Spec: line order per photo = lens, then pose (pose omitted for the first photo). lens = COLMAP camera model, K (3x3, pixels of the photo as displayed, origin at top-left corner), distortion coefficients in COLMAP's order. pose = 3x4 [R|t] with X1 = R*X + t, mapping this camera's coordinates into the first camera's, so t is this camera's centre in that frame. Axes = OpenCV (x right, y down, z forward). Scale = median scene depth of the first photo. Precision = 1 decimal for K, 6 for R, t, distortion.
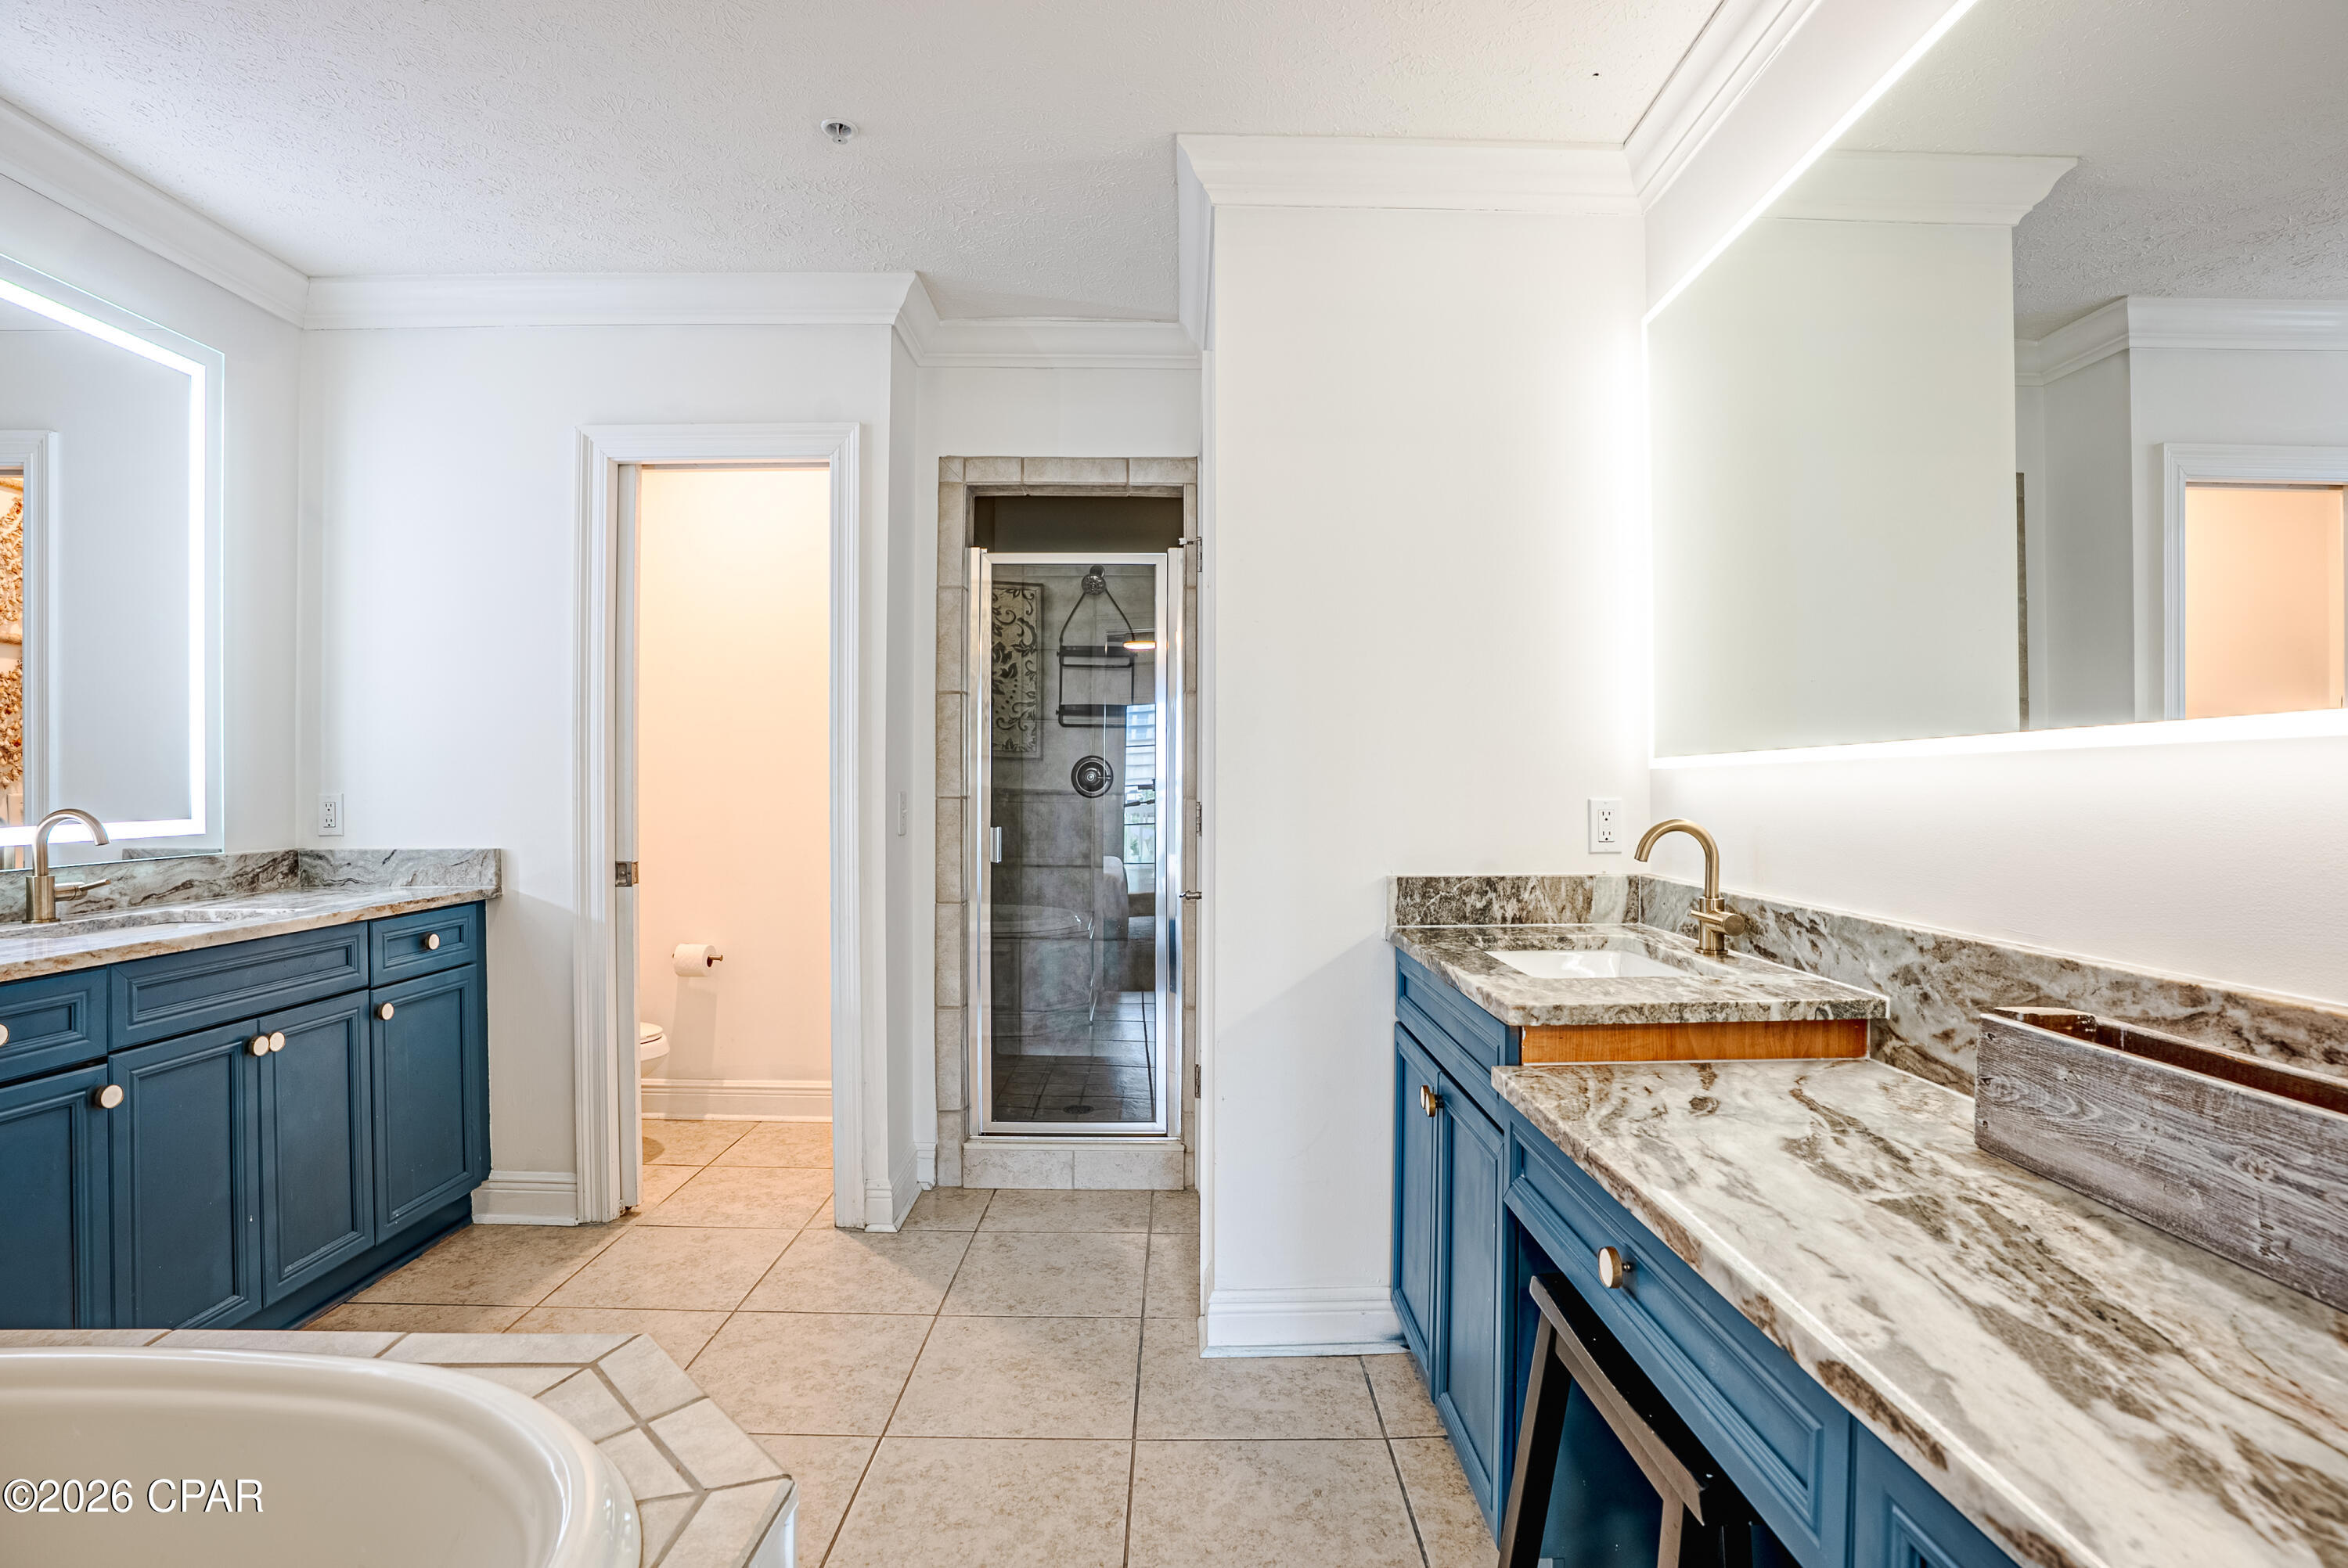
lens RADIAL K [[1036.1, 0, 1174.0], [0, 1036.1, 784.0], [0, 0, 1]] dist [-0.062164, 0.022589]
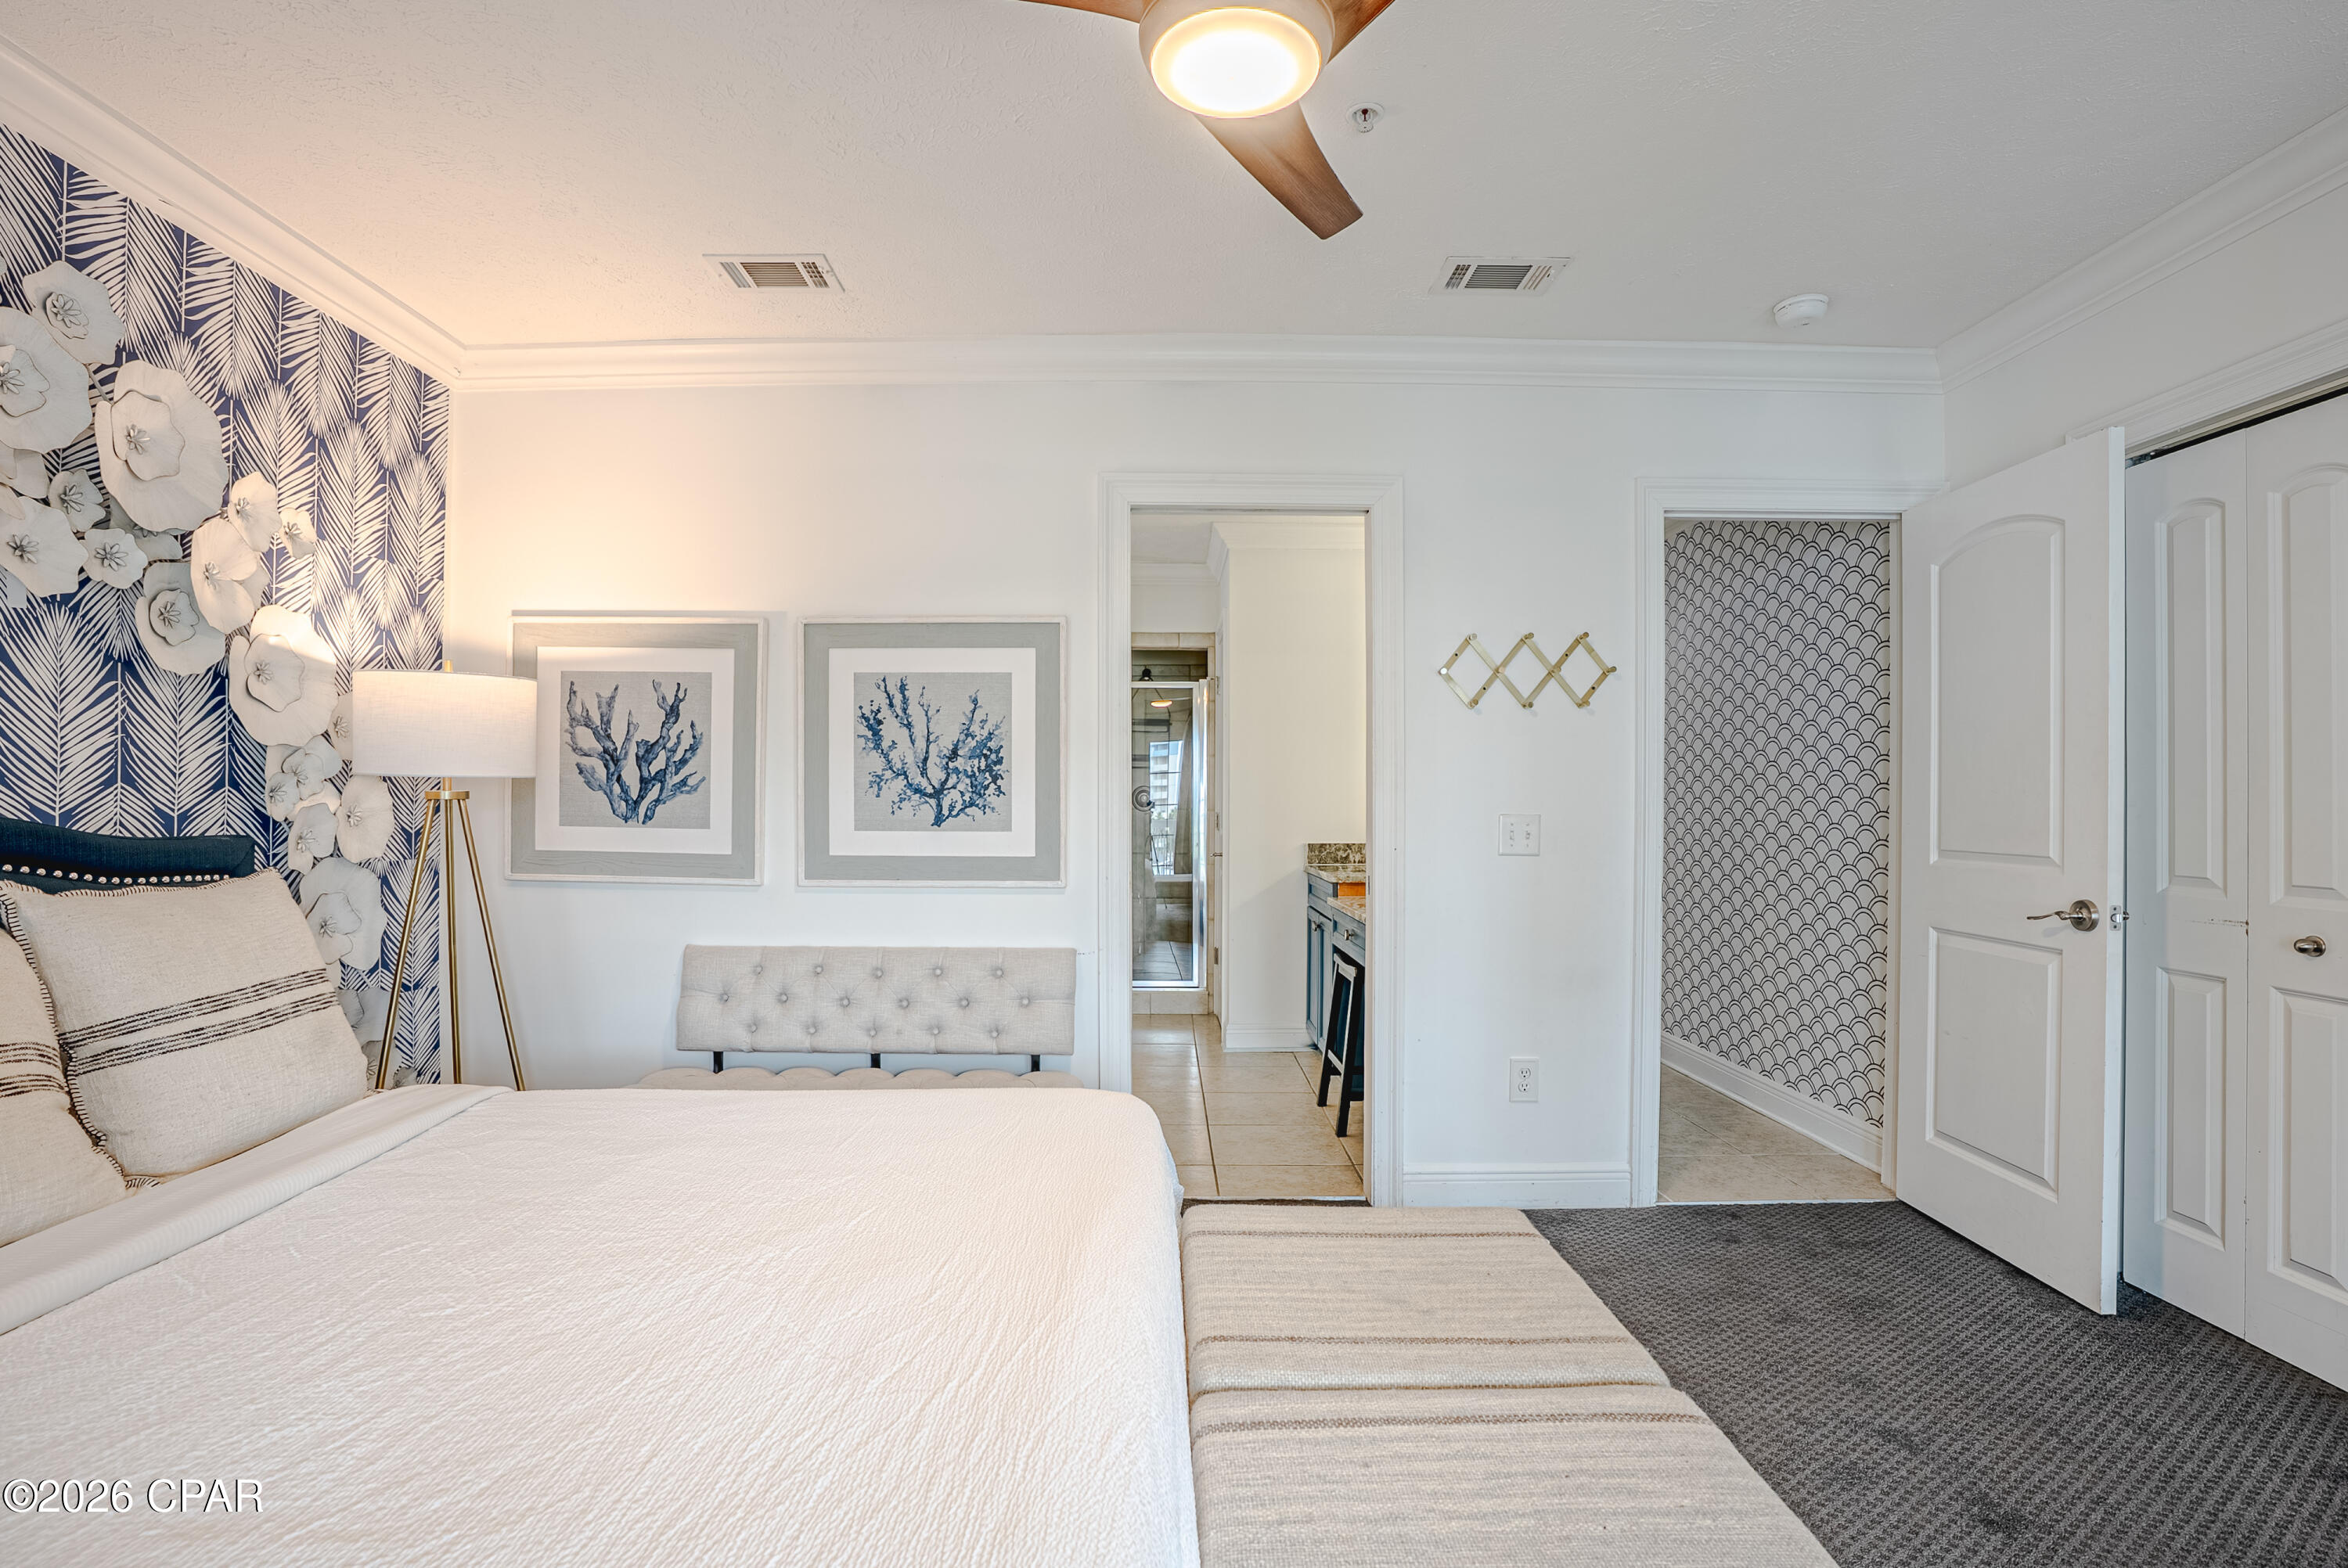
lens RADIAL K [[1036.1, 0, 1174.0], [0, 1036.1, 784.0], [0, 0, 1]] dist [-0.062164, 0.022589]
pose [[0.999888, 0.000831, 0.014913, -0.090229], [-0.000532, 0.999799, -0.020047, 0.003498], [-0.014927, 0.020036, 0.999688, -1.003489]]
